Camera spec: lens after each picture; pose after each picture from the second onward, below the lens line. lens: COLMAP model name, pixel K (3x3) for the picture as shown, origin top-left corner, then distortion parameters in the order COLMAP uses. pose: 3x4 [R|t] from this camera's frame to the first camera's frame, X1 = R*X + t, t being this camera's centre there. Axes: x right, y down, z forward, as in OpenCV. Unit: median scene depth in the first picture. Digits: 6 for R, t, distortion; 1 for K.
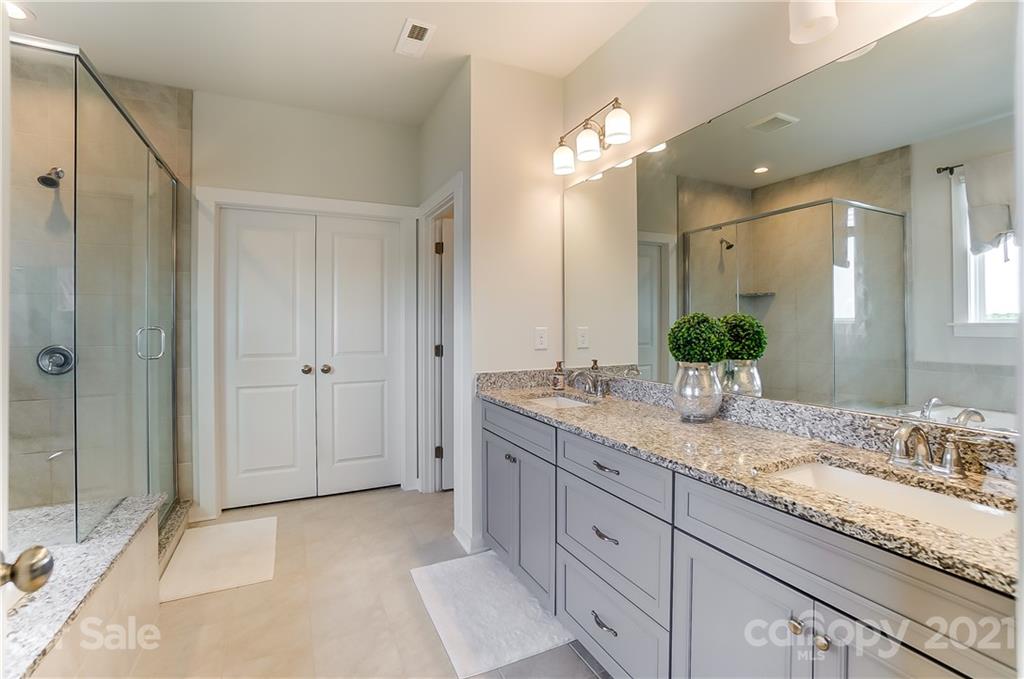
lens RADIAL K [[454.1, 0, 509.6], [0, 454.1, 334.8], [0, 0, 1]] dist [-0.052759, 0.000248]
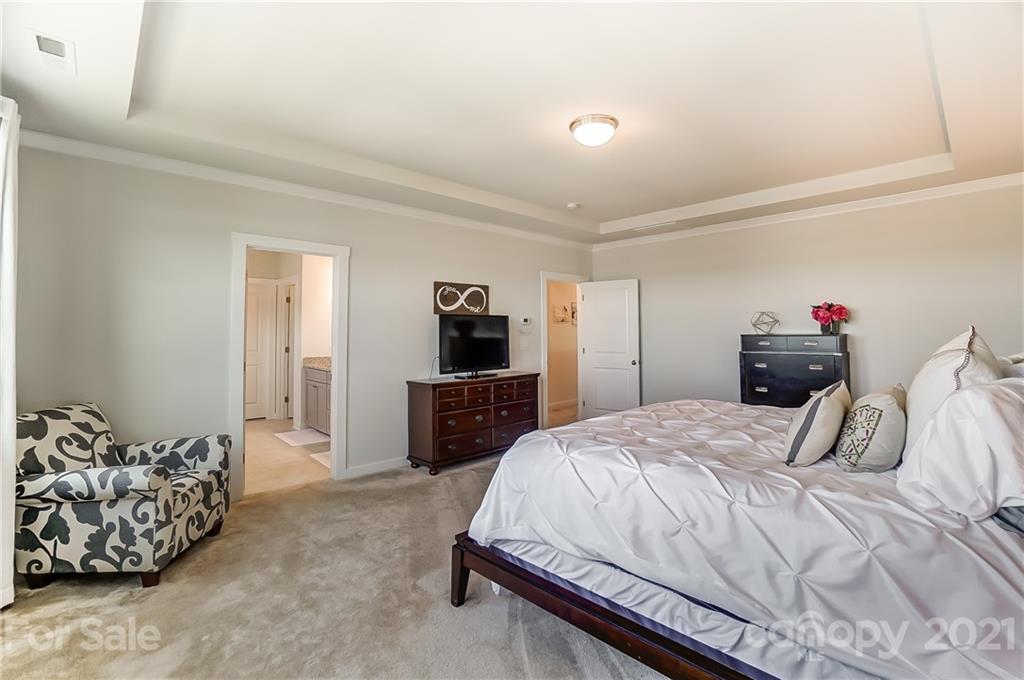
lens RADIAL K [[454.1, 0, 509.6], [0, 454.1, 335.3], [0, 0, 1]] dist [-0.052759, 0.000248]
pose [[0.952149, 0.010846, 0.305441, 0.238999], [-0.003481, 0.999690, -0.024646, 0.017564], [-0.305613, 0.022404, 0.951892, -1.627149]]
